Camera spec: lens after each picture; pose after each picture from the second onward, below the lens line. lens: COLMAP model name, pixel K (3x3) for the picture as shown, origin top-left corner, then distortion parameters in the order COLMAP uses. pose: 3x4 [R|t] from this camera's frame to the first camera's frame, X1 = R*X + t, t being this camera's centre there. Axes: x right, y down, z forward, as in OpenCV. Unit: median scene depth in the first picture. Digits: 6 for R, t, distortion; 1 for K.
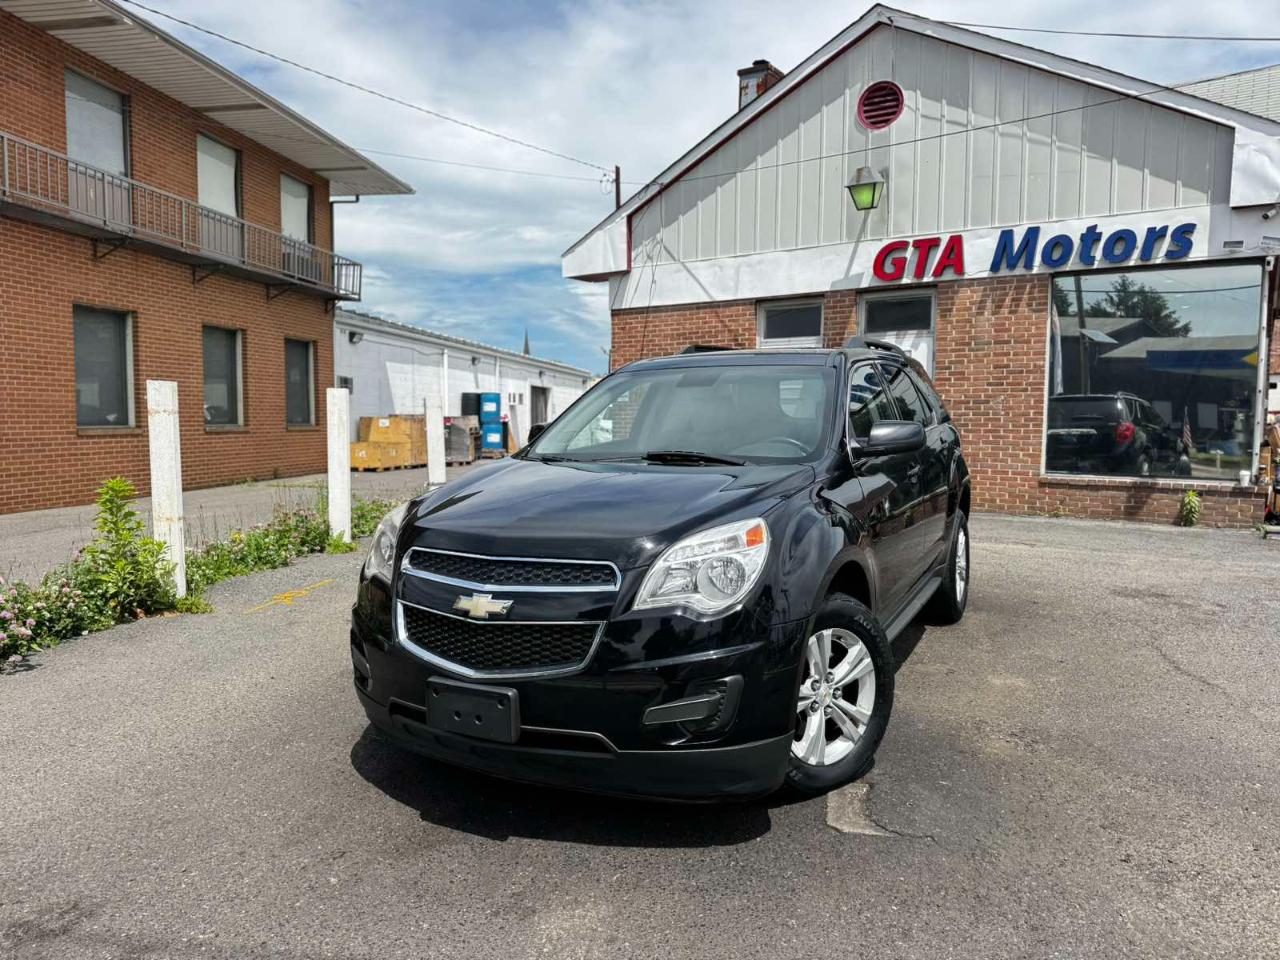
lens RADIAL K [[920.5, 0, 631.8], [0, 920.5, 477.1], [0, 0, 1]] dist [0.014213, -0.009010]
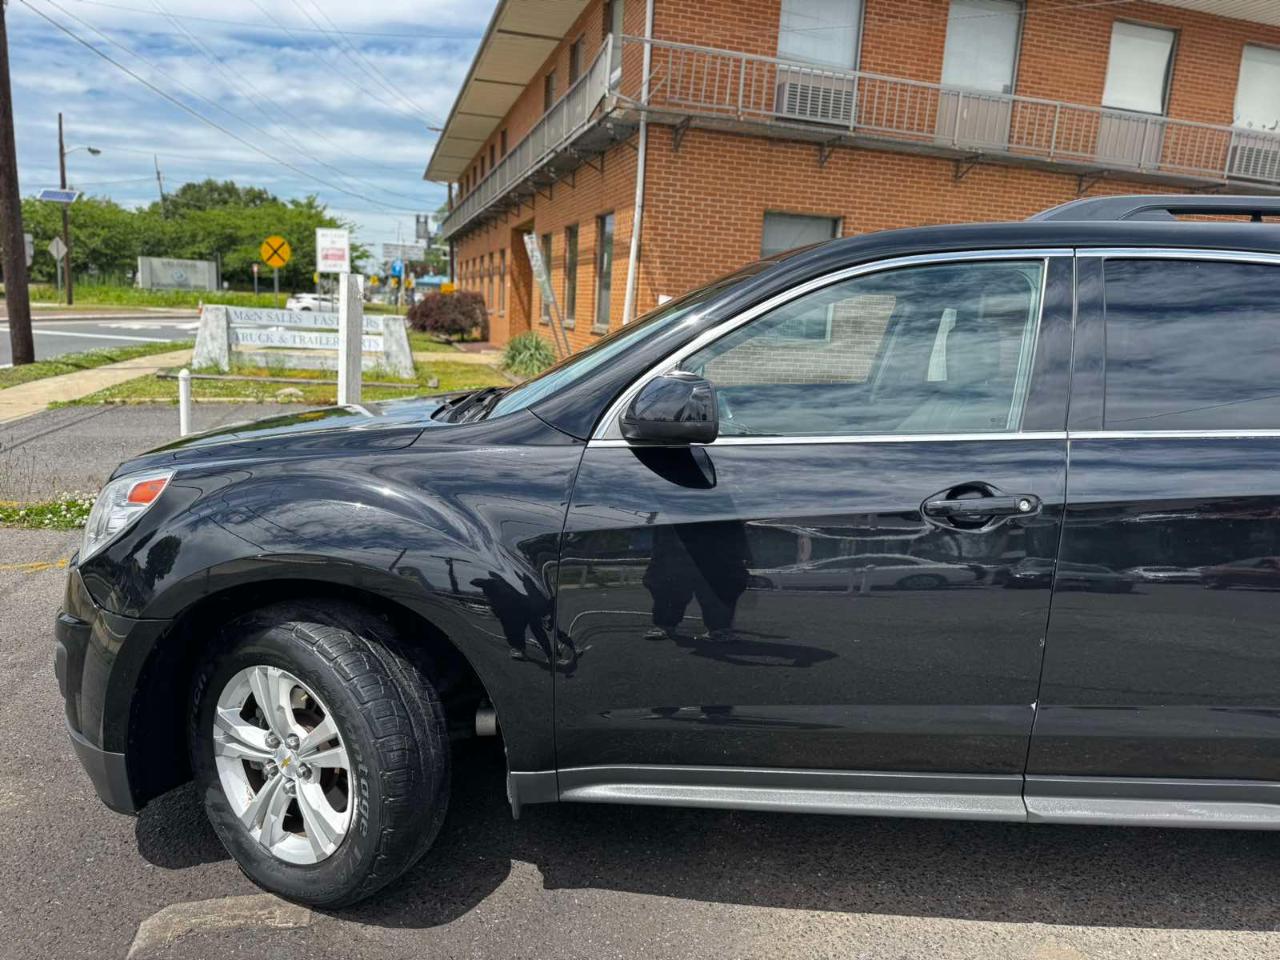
lens RADIAL K [[918.4, 0, 643.2], [0, 918.4, 480.9], [0, 0, 1]] dist [0.011450, -0.014840]
pose [[0.442390, 0.188198, -0.876854, 0.268404], [-0.110987, 0.981706, 0.154708, -0.033392], [0.889929, 0.028878, 0.455185, 0.284212]]
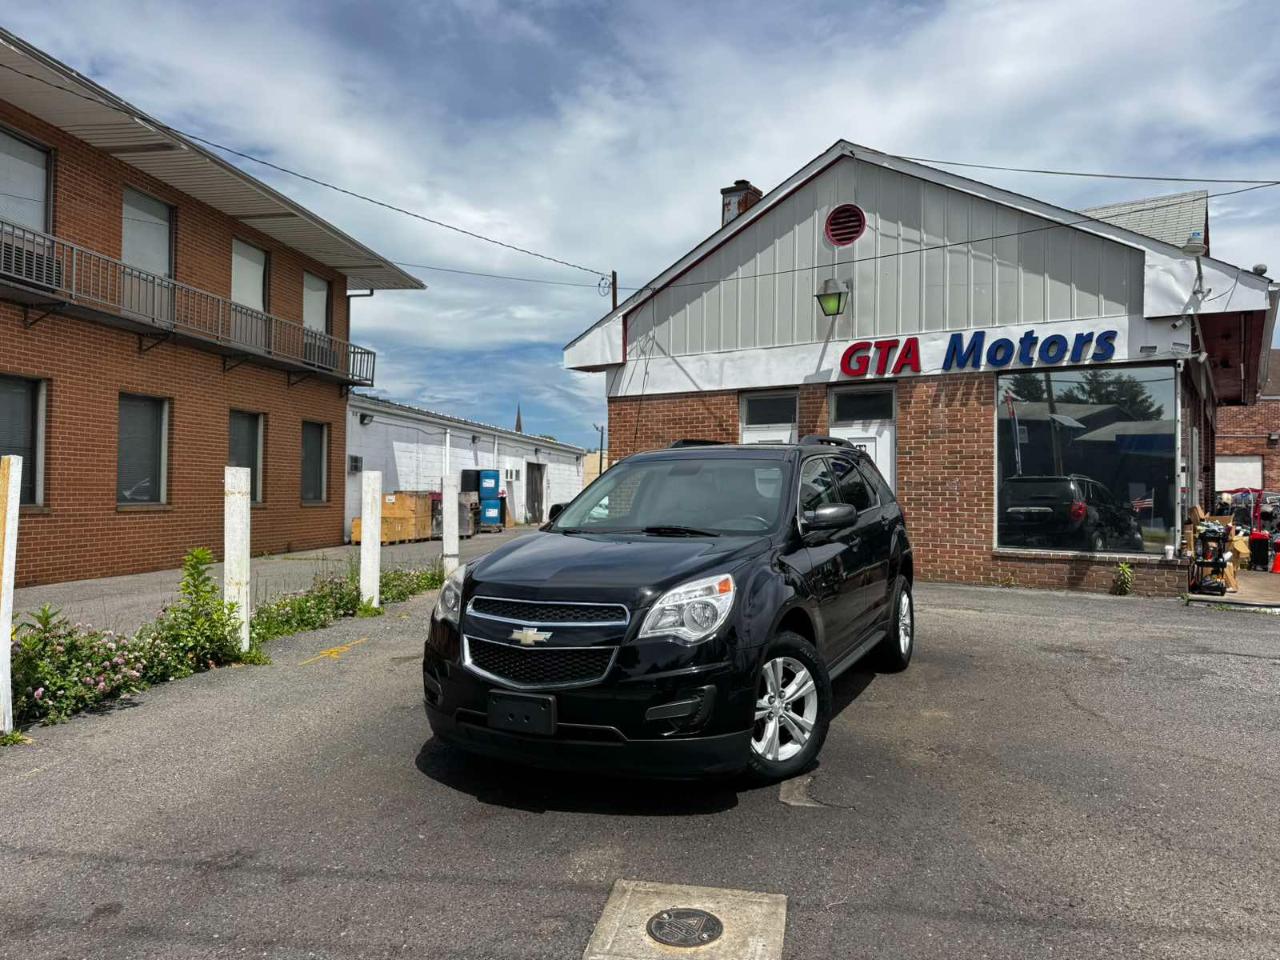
lens RADIAL K [[916.6, 0, 638.8], [0, 916.6, 476.6], [0, 0, 1]] dist [0.017596, -0.022741]
pose [[0.999832, 0.003220, 0.018036, -0.006190], [-0.001713, 0.996551, -0.082964, 0.003376], [-0.018241, 0.082920, 0.996389, -0.110886]]
